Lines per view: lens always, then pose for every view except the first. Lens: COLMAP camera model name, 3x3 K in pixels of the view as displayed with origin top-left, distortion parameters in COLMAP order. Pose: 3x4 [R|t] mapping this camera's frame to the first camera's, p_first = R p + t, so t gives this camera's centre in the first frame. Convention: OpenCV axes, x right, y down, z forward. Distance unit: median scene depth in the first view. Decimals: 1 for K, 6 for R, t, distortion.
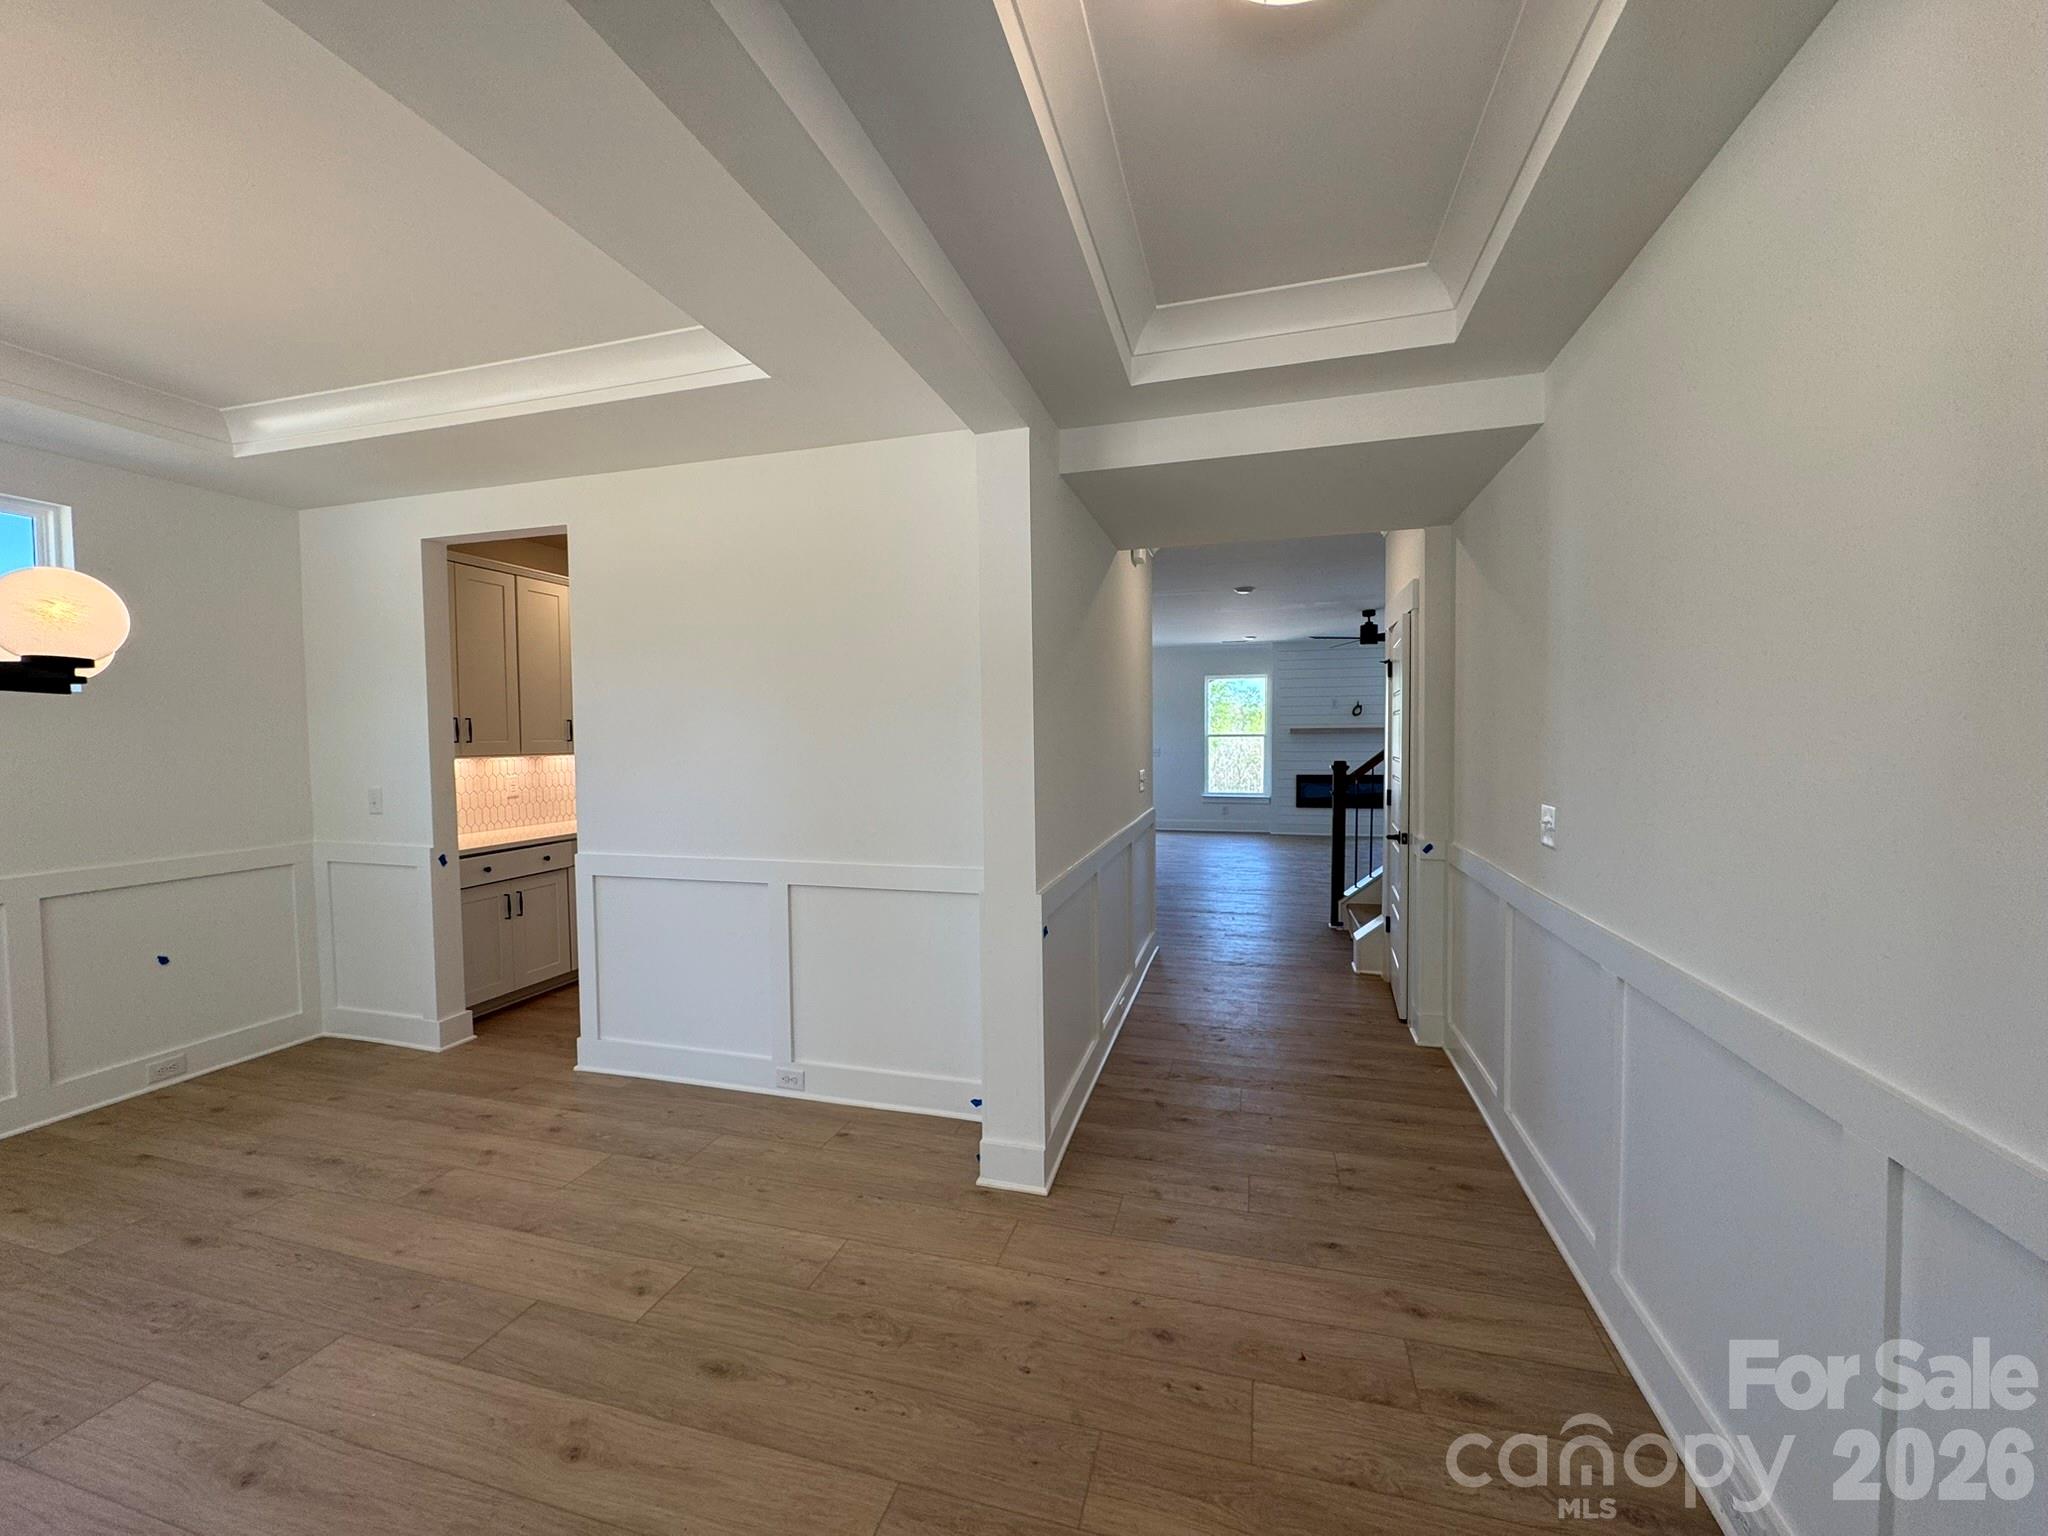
lens RADIAL K [[813.0, 0, 1025.5], [0, 813.0, 768.0], [0, 0, 1]] dist [-0.001996, 0.000369]
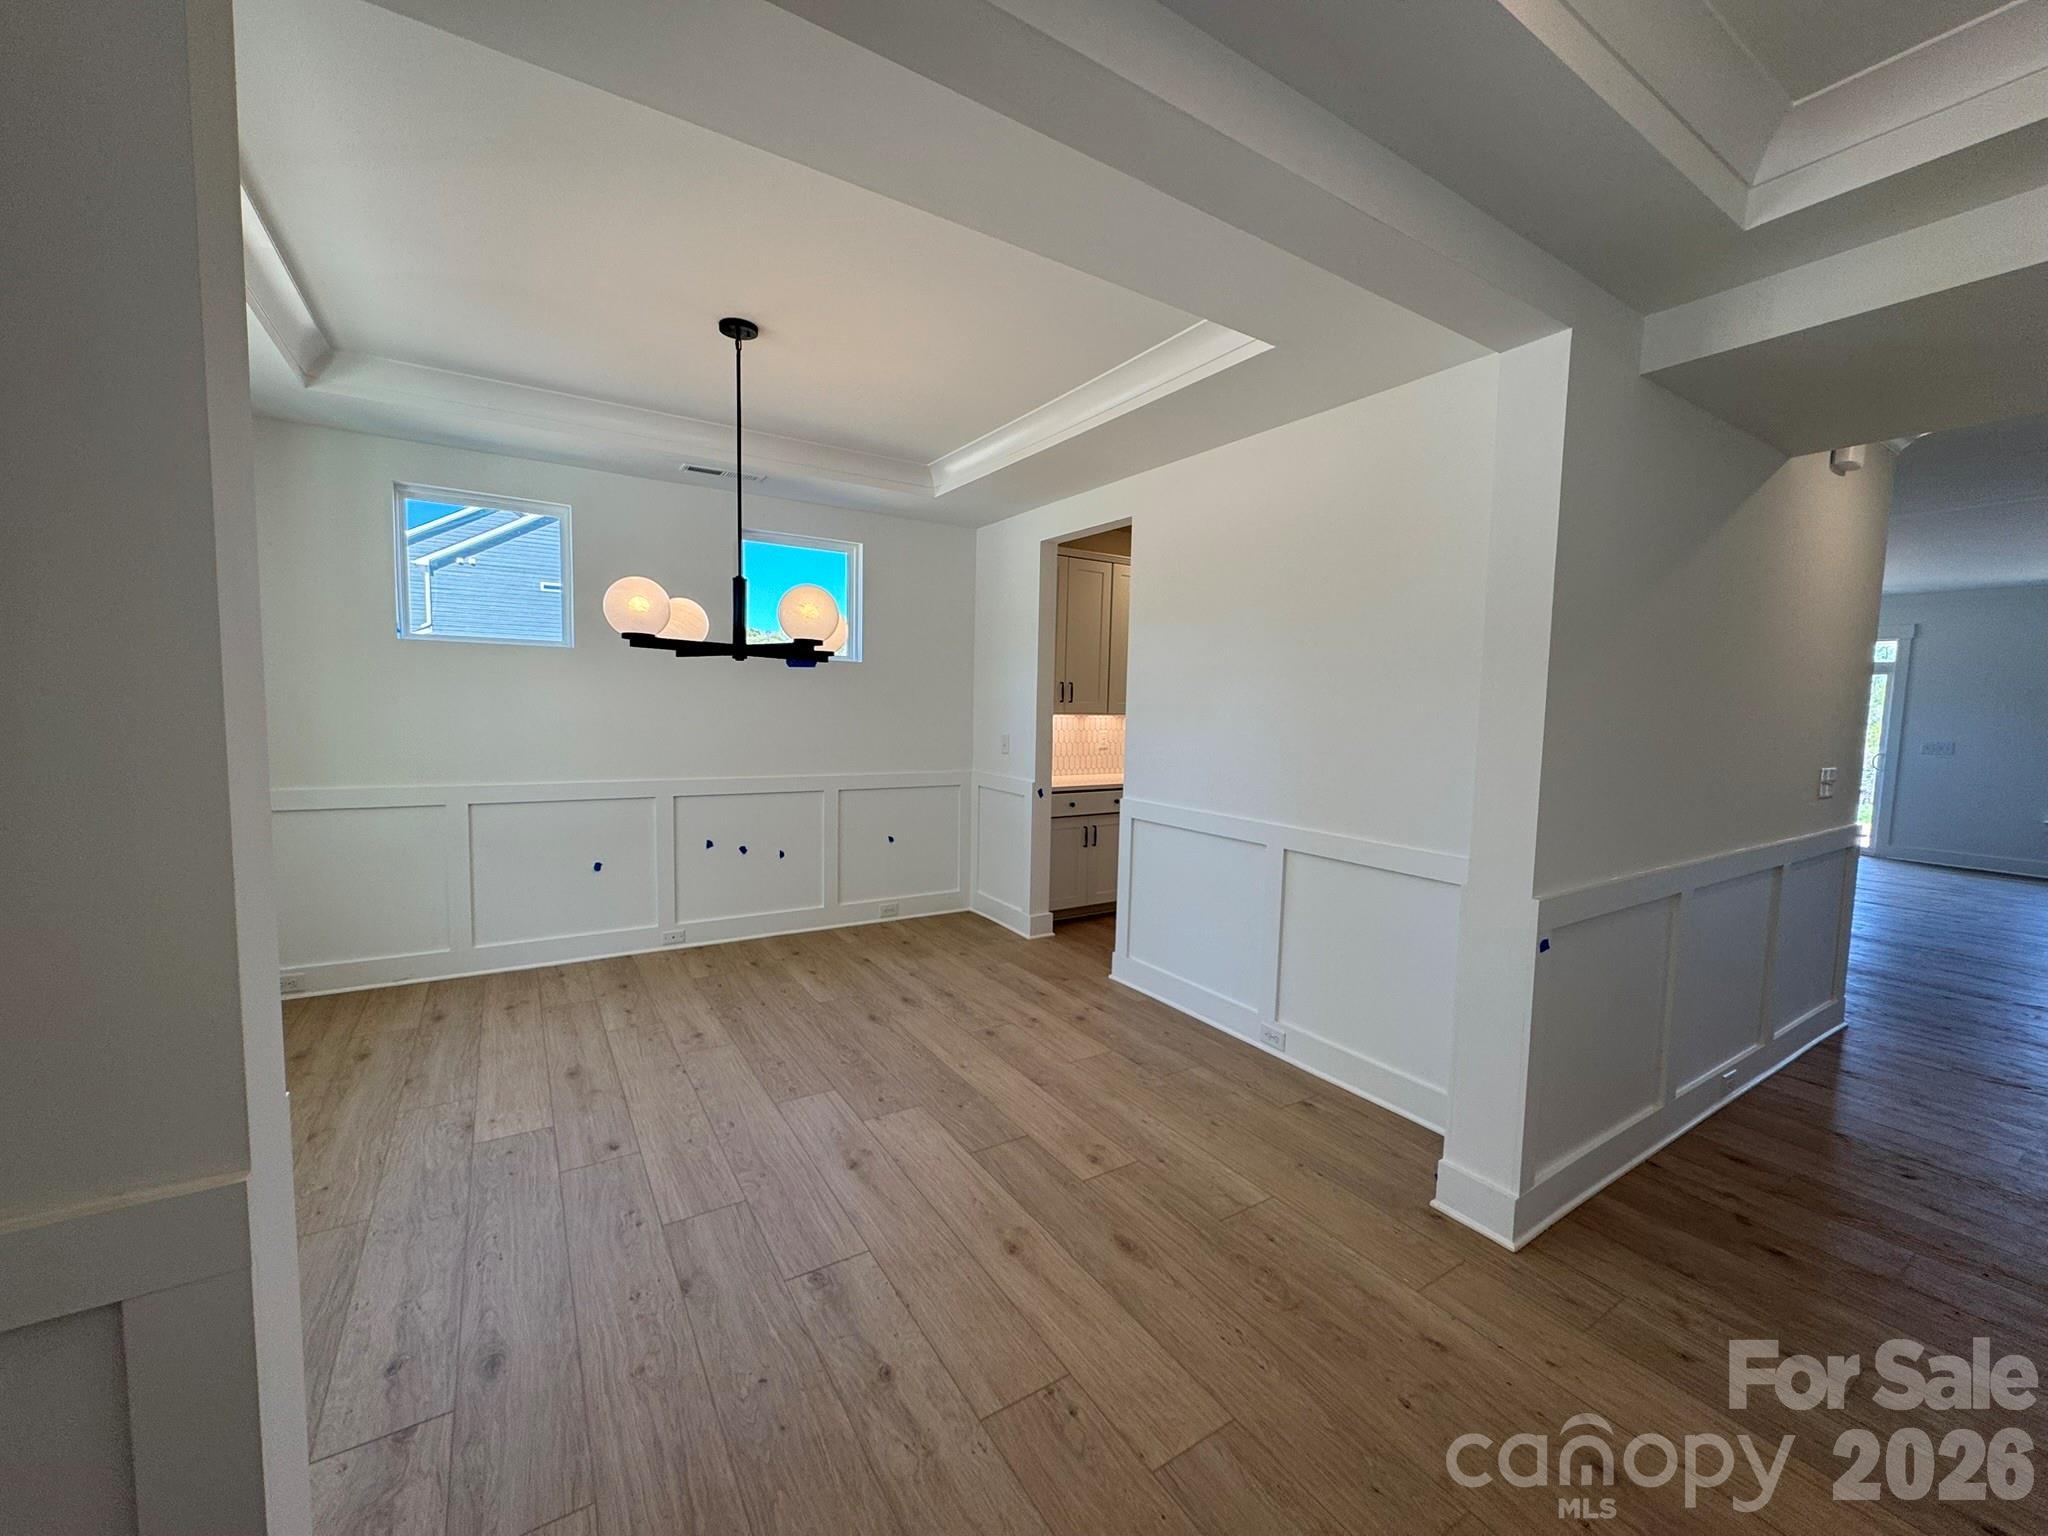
lens RADIAL K [[813.0, 0, 1025.5], [0, 813.0, 768.0], [0, 0, 1]] dist [-0.001996, 0.000369]
pose [[0.749015, 0.080630, -0.657629, 0.137436], [-0.057002, 0.996729, 0.057284, 0.002495], [0.660097, -0.005420, 0.751161, 0.024464]]
